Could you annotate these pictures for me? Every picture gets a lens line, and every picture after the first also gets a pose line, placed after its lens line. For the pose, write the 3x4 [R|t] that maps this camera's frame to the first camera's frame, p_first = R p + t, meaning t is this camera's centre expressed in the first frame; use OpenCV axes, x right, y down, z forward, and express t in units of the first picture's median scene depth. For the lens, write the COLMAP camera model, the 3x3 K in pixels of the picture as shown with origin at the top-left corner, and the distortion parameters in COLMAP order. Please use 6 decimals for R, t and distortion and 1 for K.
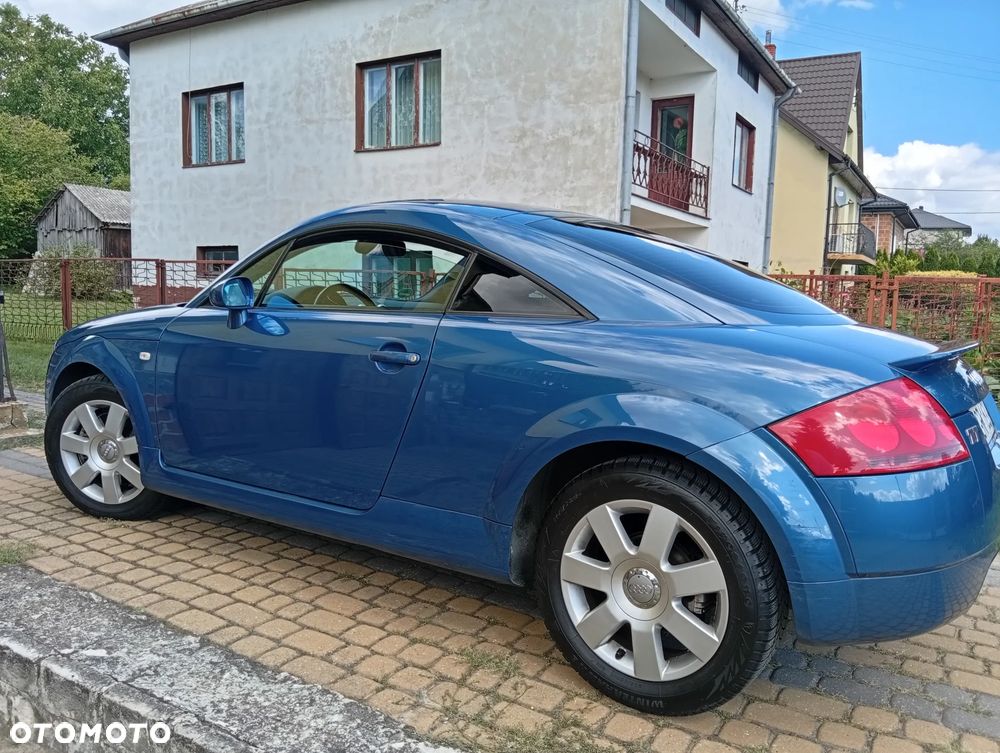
lens RADIAL K [[782.7, 0, 499.0], [0, 782.7, 382.8], [0, 0, 1]] dist [0.095428, -0.220270]
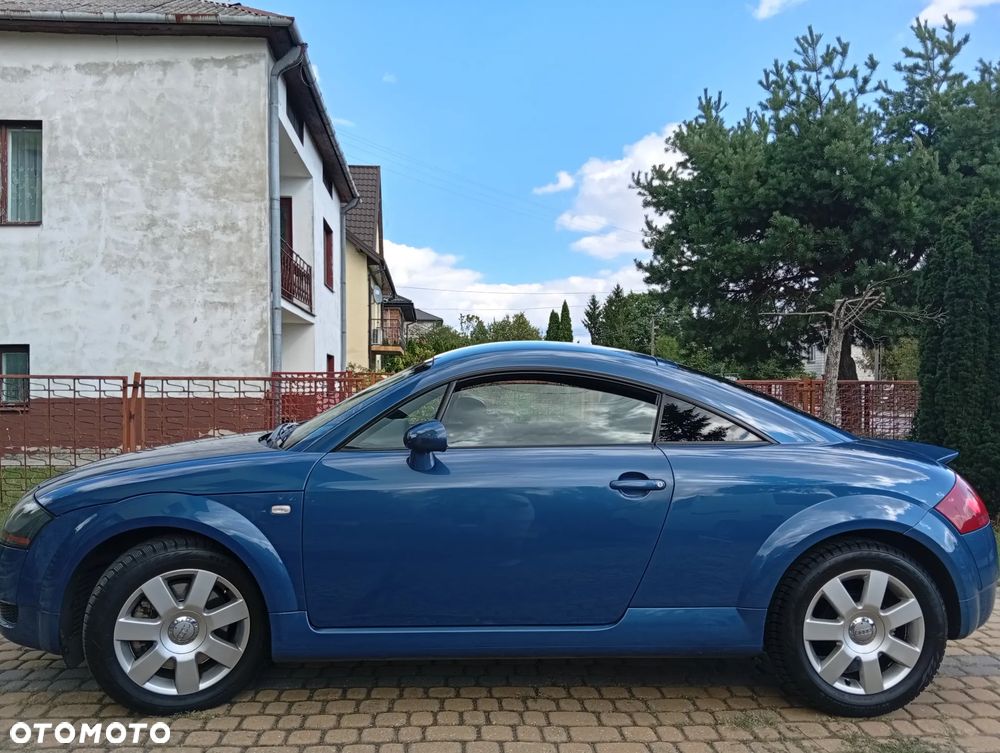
lens RADIAL K [[800.6, 0, 498.8], [0, 800.6, 378.4], [0, 0, 1]] dist [0.076644, -0.183877]
pose [[0.807899, -0.019959, 0.588983, -0.207954], [0.084878, 0.992947, -0.082777, -0.022538], [-0.583177, 0.116867, 0.803895, 0.025962]]
